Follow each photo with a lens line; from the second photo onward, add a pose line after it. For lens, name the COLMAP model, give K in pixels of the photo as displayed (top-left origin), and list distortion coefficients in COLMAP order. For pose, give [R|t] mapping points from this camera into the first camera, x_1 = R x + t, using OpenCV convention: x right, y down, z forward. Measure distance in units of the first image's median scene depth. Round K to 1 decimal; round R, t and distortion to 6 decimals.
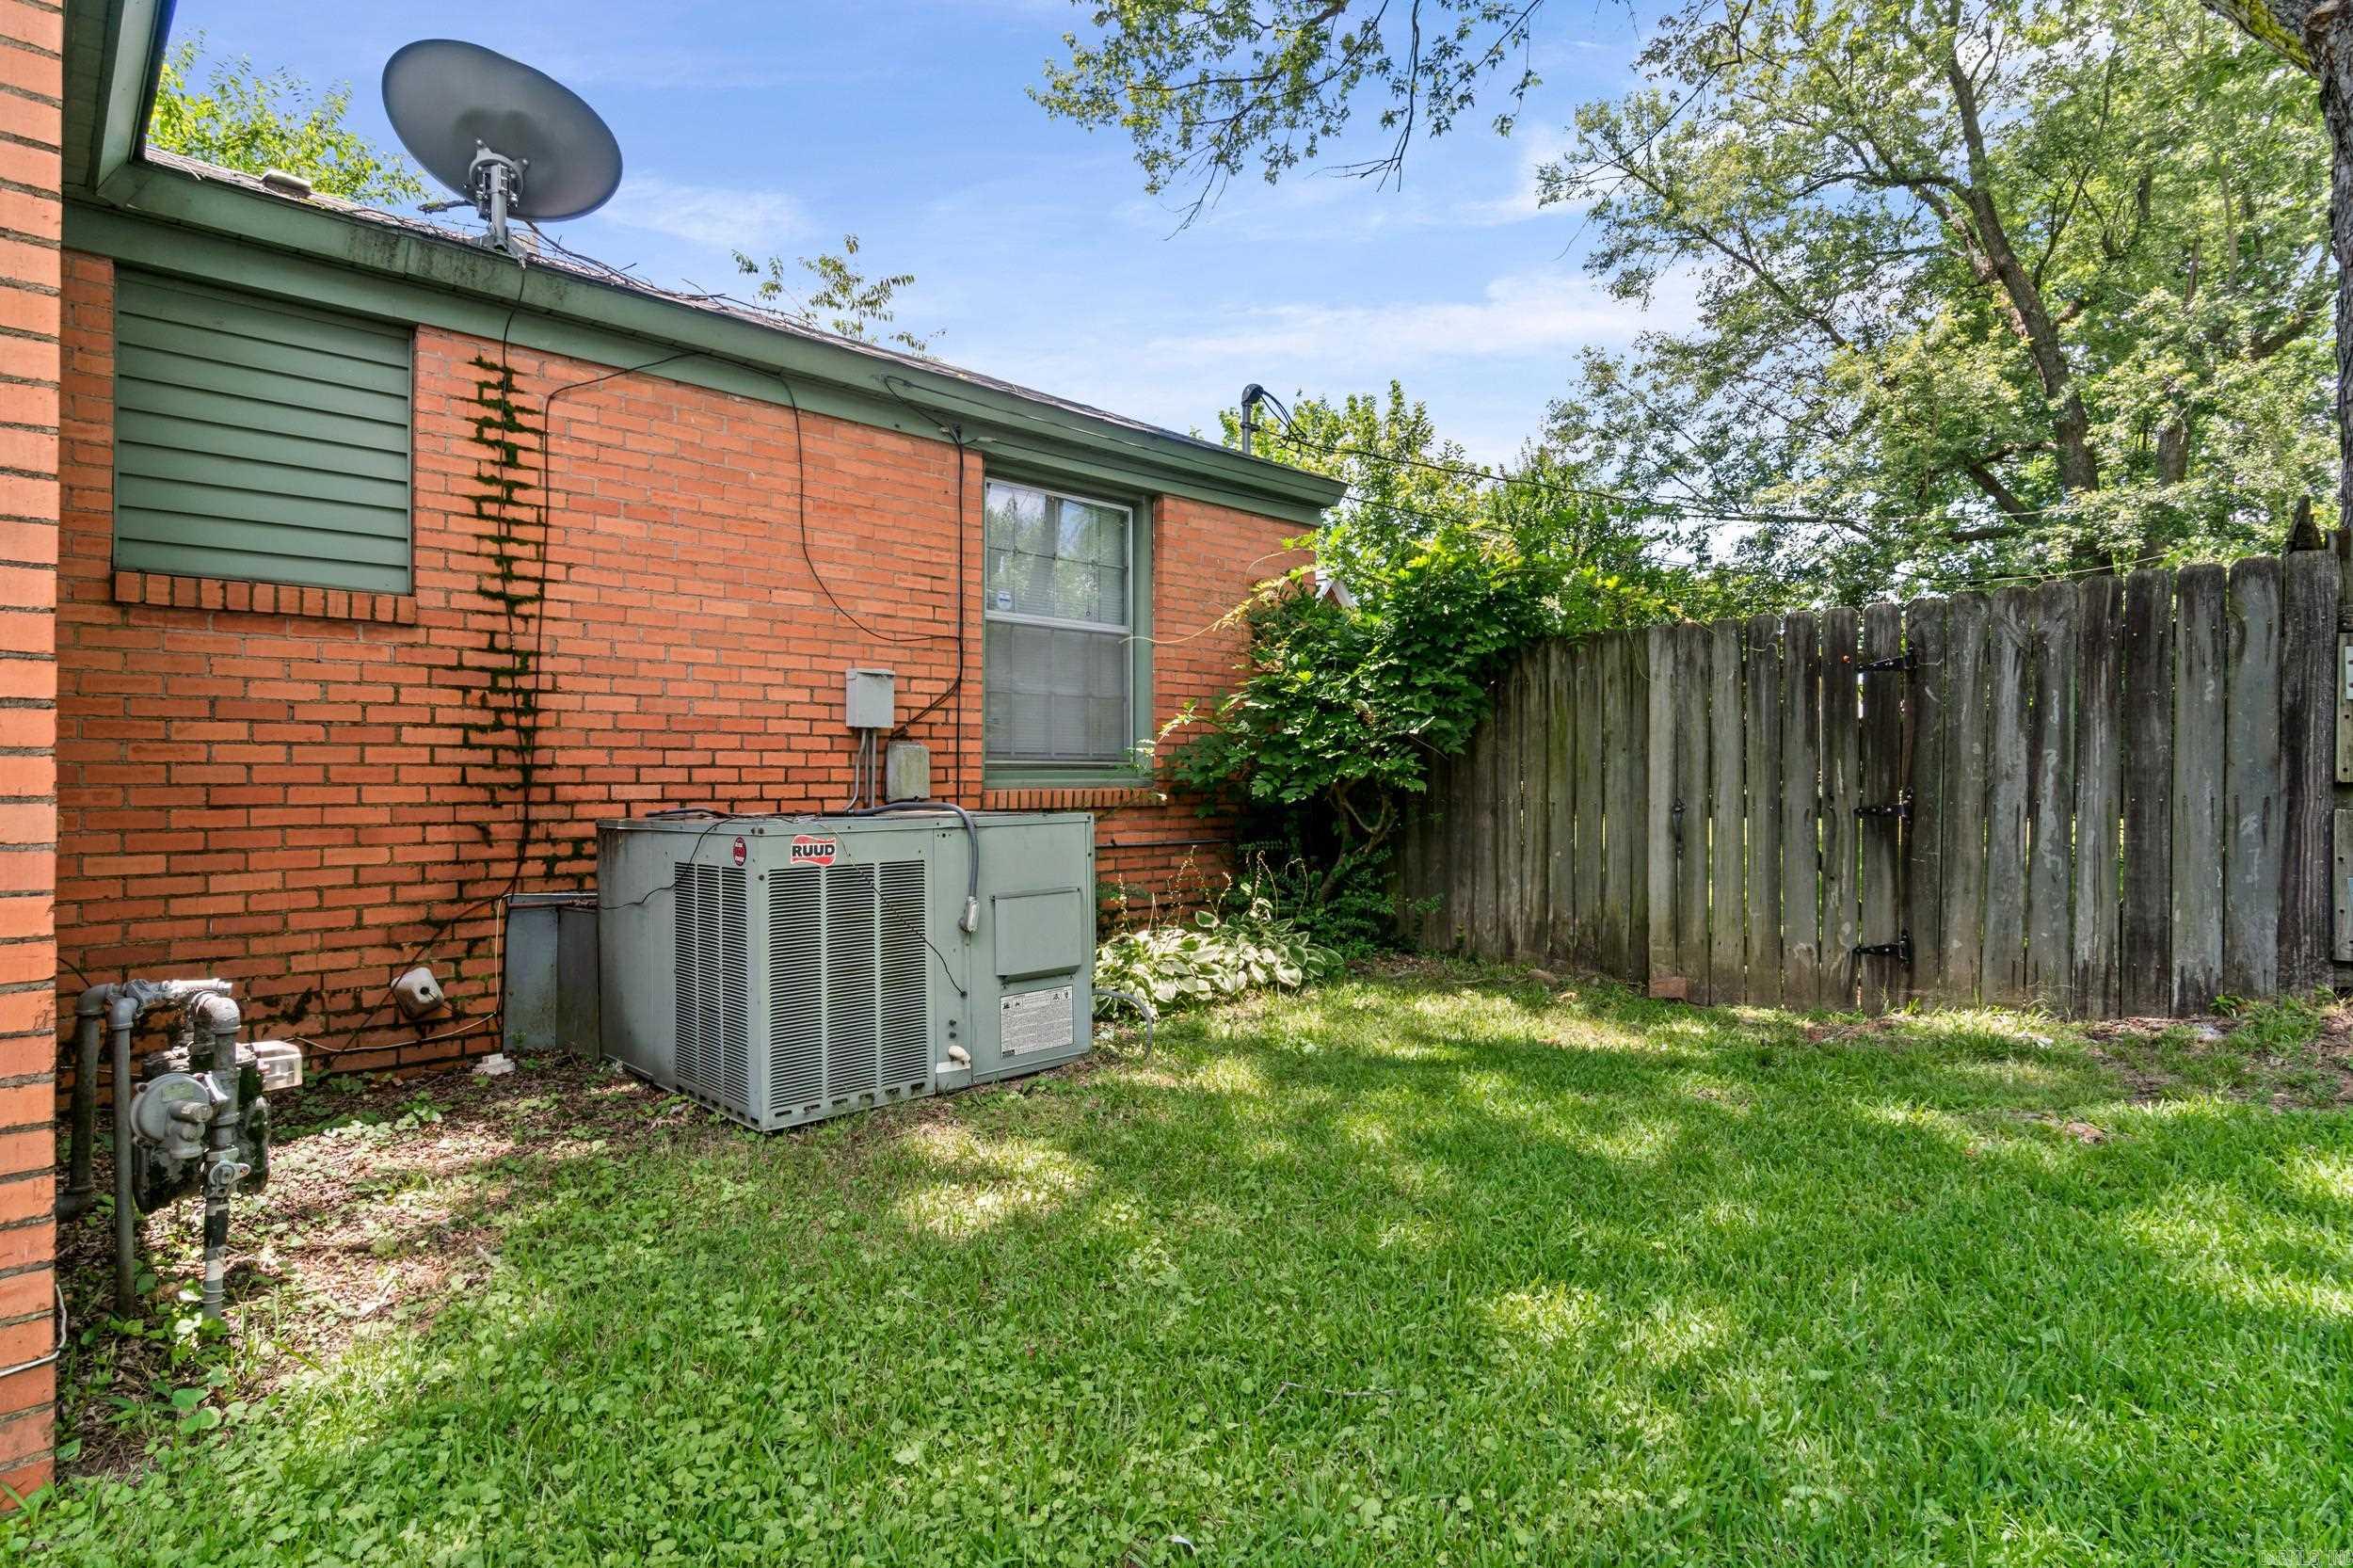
lens RADIAL K [[1138.2, 0, 1176.5], [0, 1138.2, 784.0], [0, 0, 1]] dist [0.000080, 0.000025]
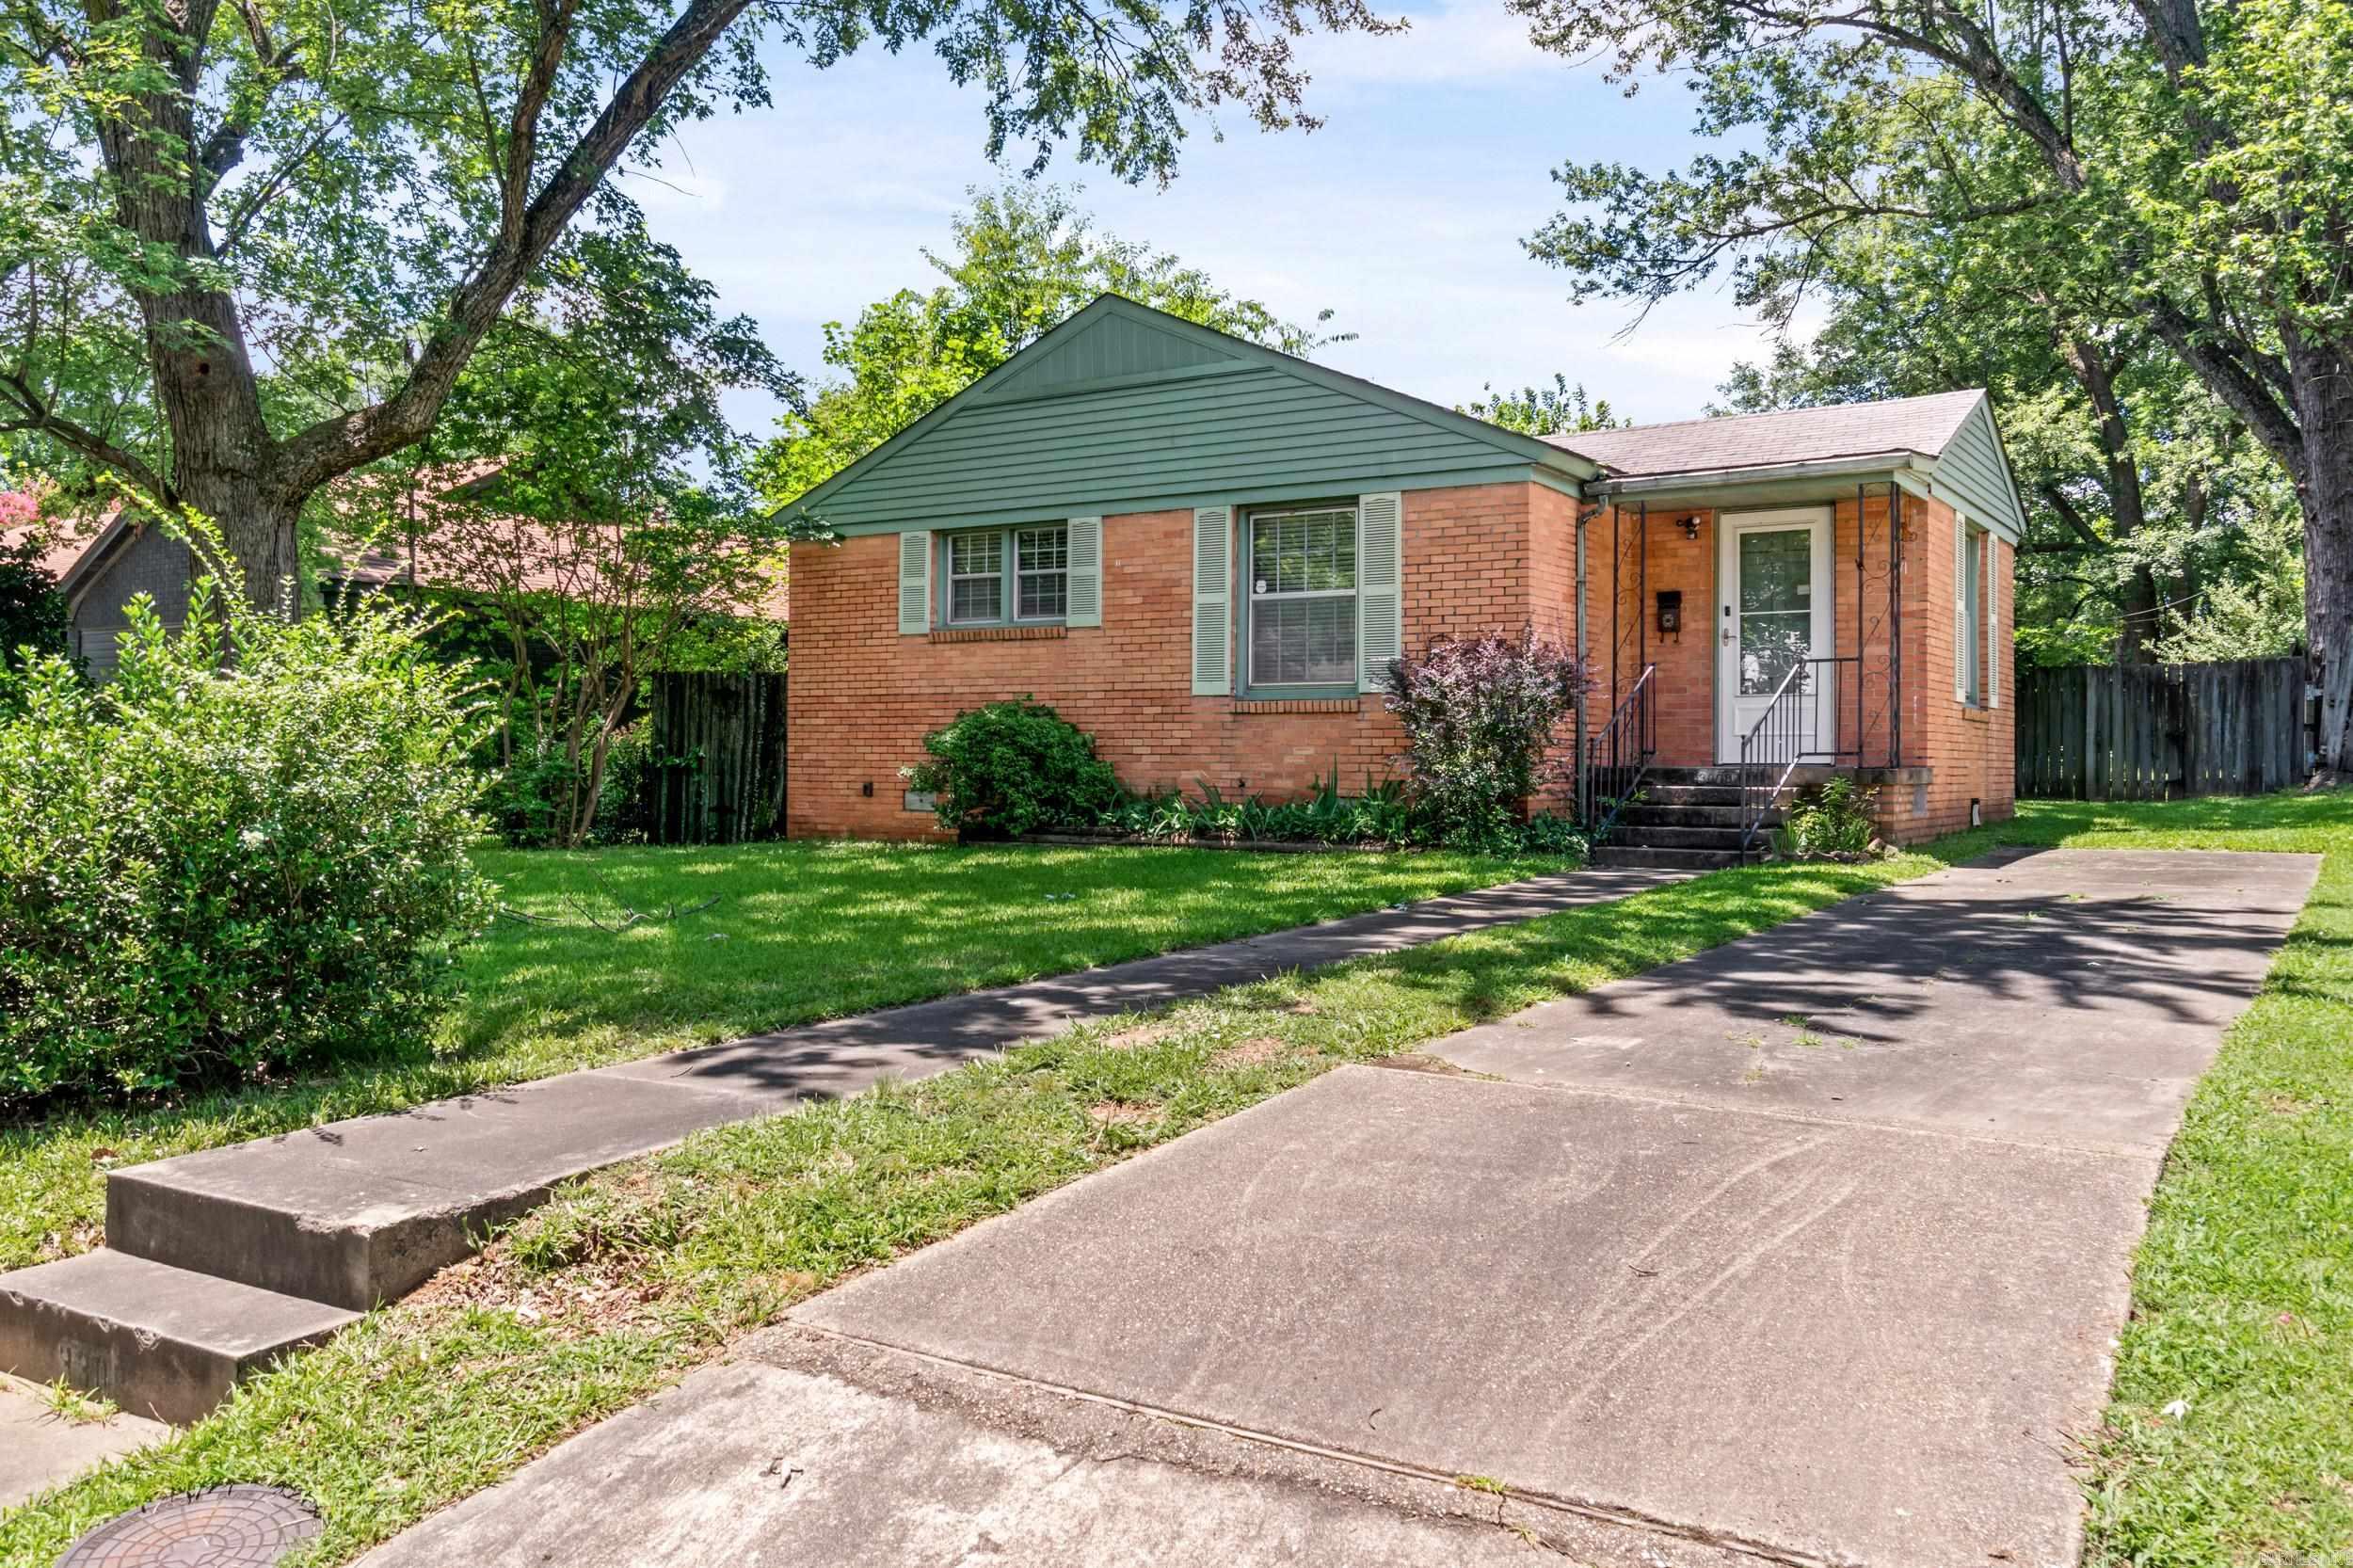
lens RADIAL K [[1819.3, 0, 1180.8], [0, 1819.3, 716.0], [0, 0, 1]] dist [0.076465, -0.002362]
pose [[0.967785, 0.017450, 0.251172, -1.540041], [-0.009373, 0.999401, -0.033317, 0.079342], [-0.251603, 0.029890, 0.967369, -1.501015]]
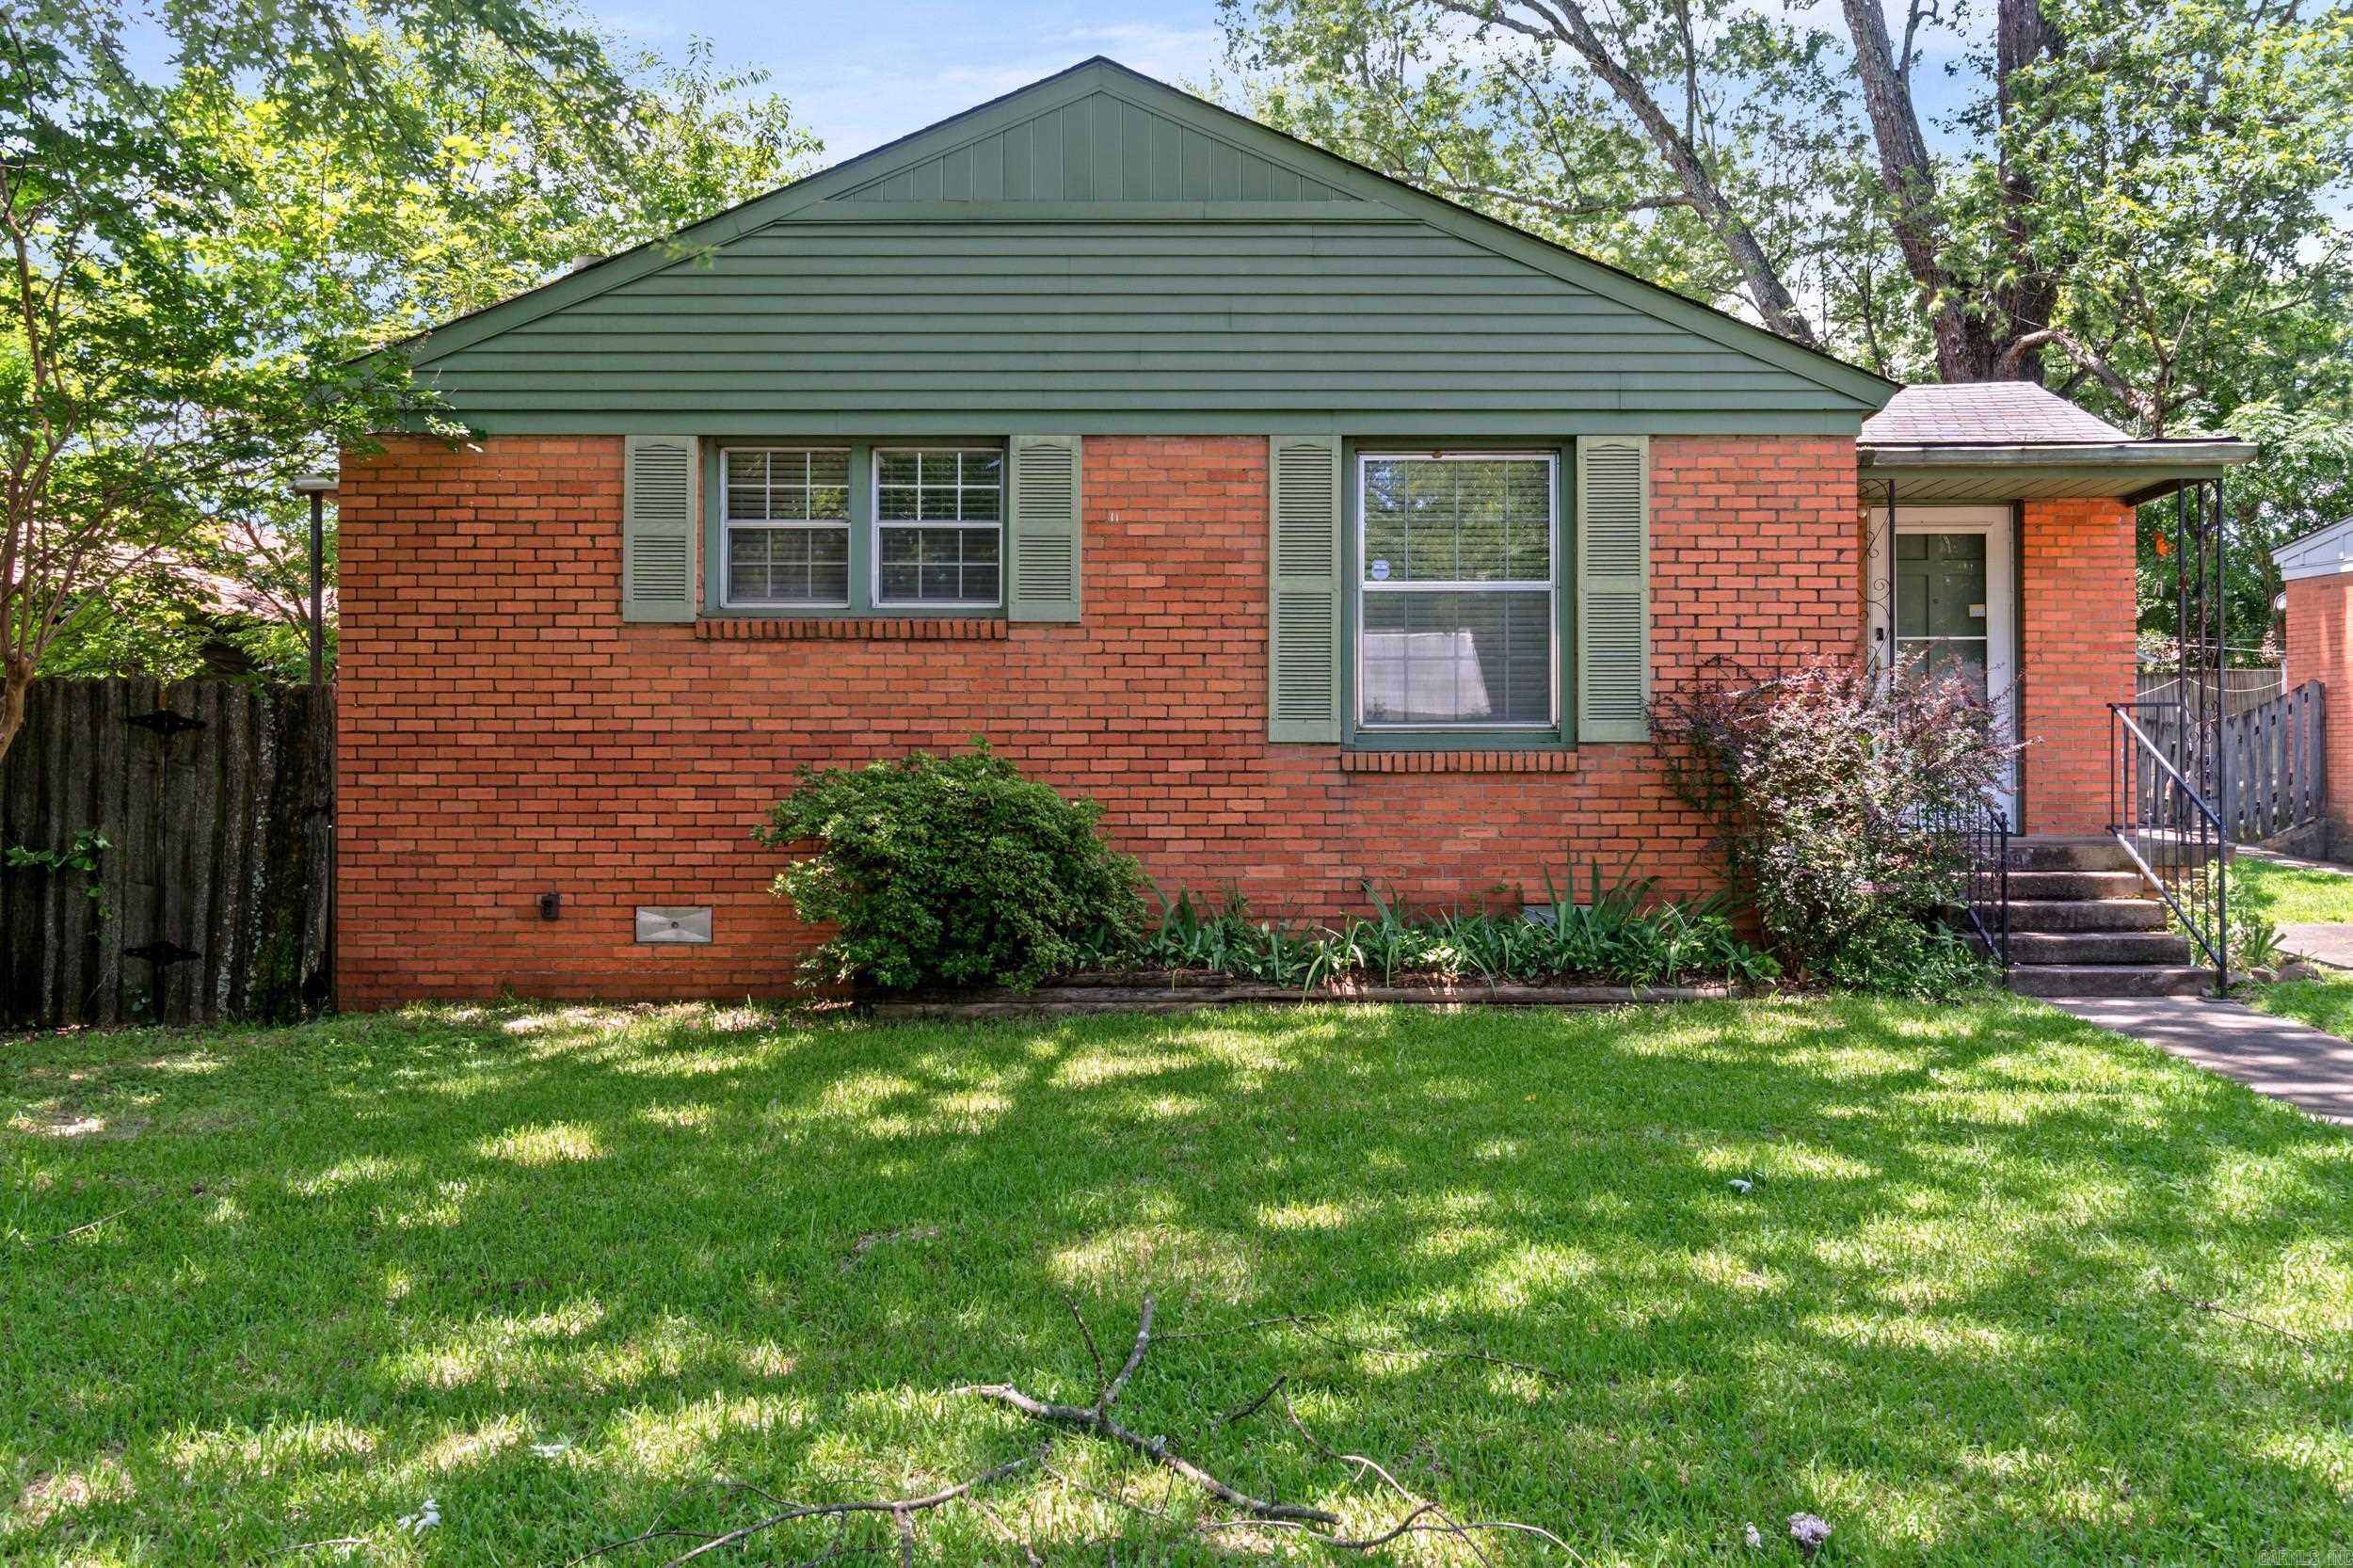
lens RADIAL K [[1847.2, 0, 1426.4], [0, 1847.2, 736.1], [0, 0, 1]] dist [0.076962, -0.138716]
pose [[0.679579, 0.019706, 0.733338, -1.804148], [0.002901, 0.999559, -0.029548, 0.033211], [-0.733597, 0.022208, 0.679222, -0.677086]]
